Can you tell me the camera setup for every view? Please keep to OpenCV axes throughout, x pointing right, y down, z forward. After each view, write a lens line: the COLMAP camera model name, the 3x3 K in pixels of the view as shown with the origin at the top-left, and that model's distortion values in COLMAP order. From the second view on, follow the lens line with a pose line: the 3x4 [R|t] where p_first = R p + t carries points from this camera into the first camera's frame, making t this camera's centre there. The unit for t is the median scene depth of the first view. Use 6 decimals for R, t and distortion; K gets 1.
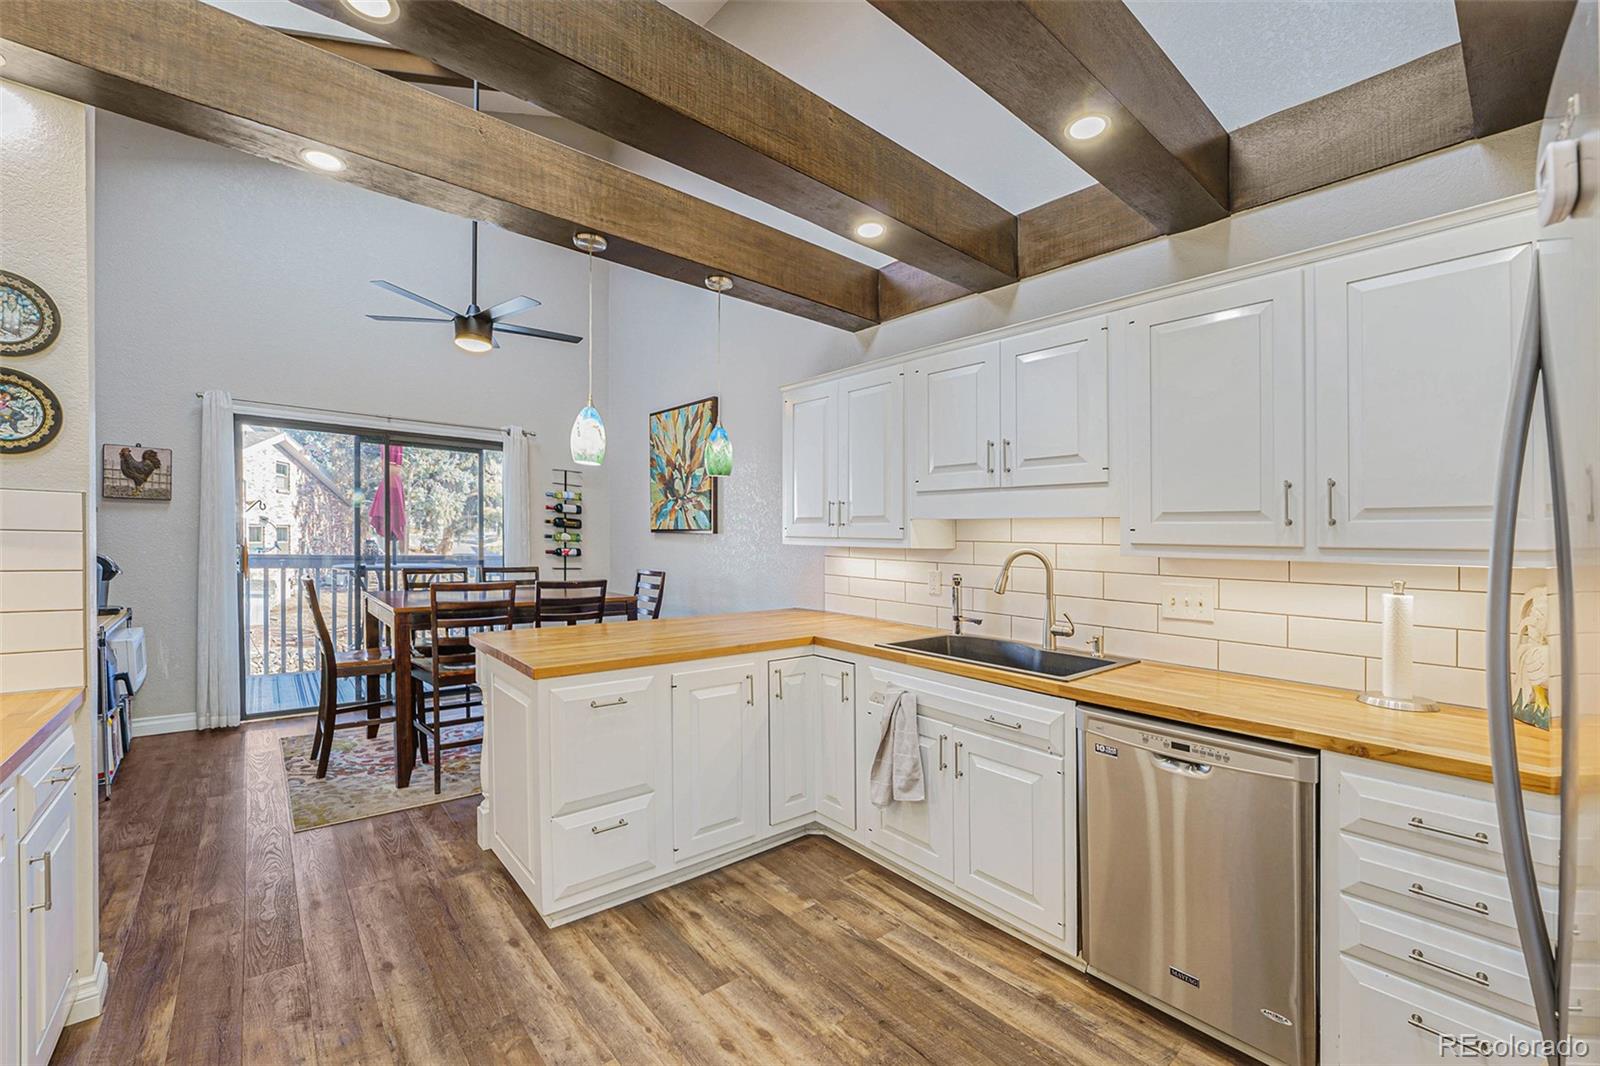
lens RADIAL K [[676.9, 0, 800.9], [0, 676.9, 557.0], [0, 0, 1]] dist [-0.028512, 0.002360]
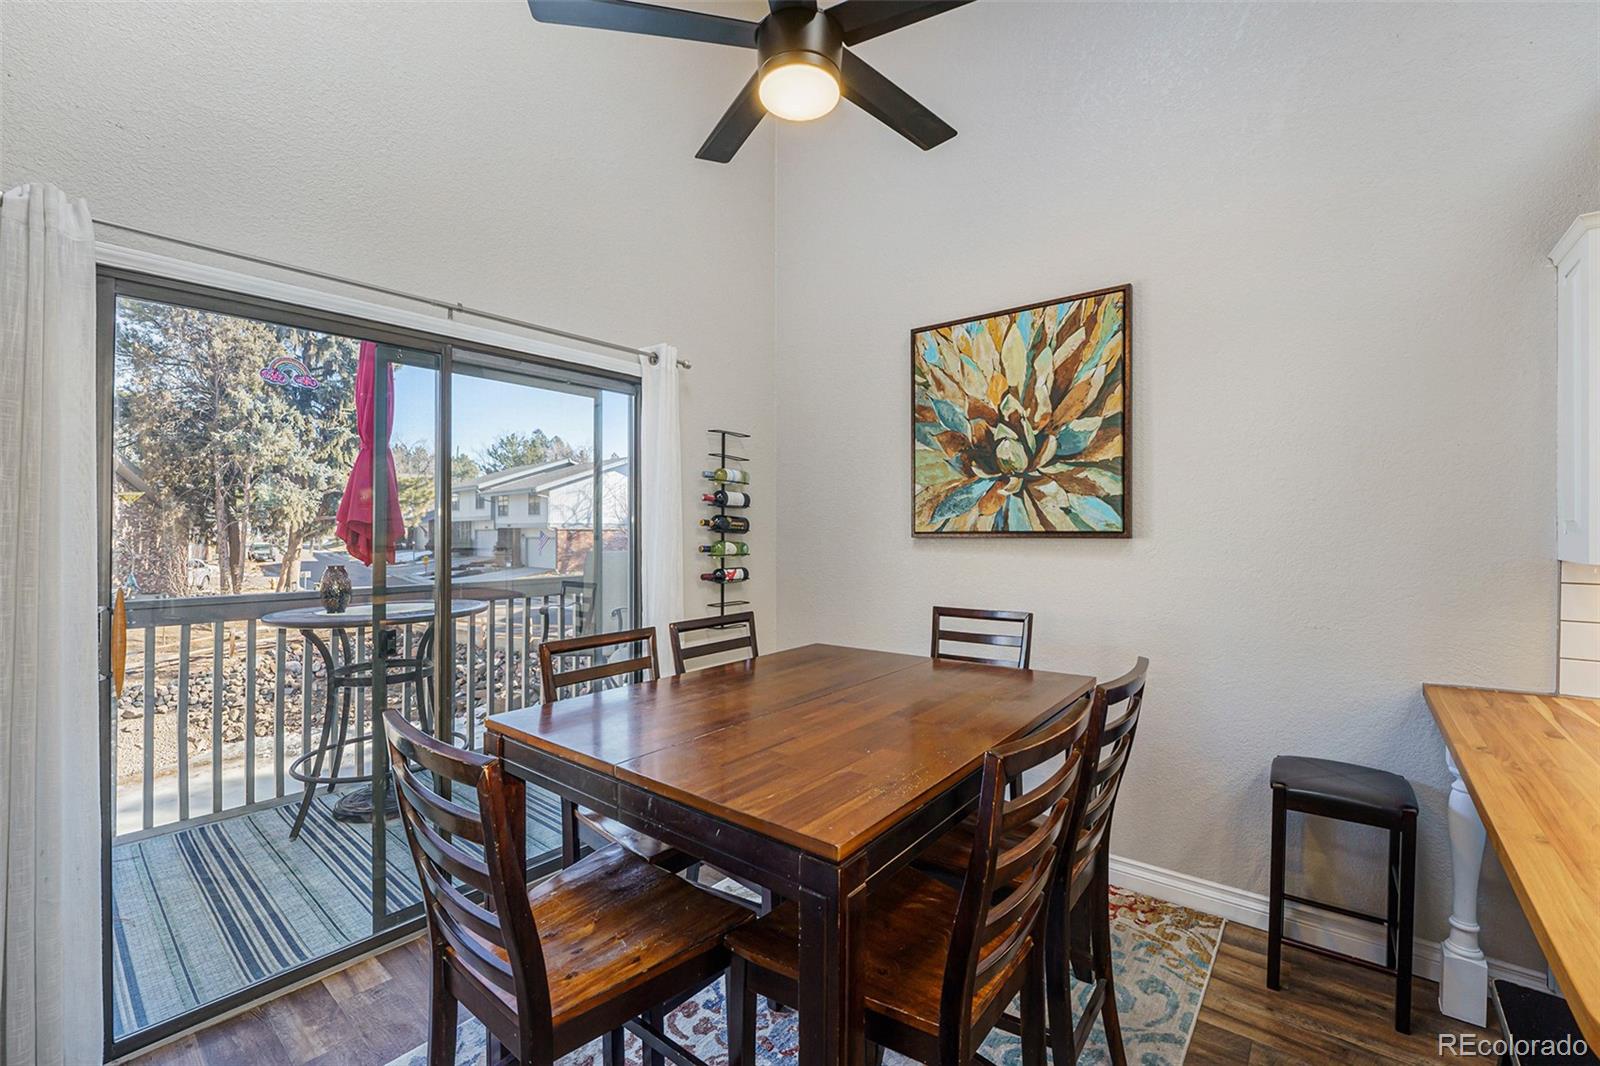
lens RADIAL K [[676.9, 0, 774.0], [0, 676.9, 539.4], [0, 0, 1]] dist [-0.028512, 0.002360]
pose [[0.985597, -0.030580, 0.166323, -0.469118], [0.032640, 0.999420, -0.009667, -0.035279], [-0.165931, 0.014957, 0.986024, 0.488996]]
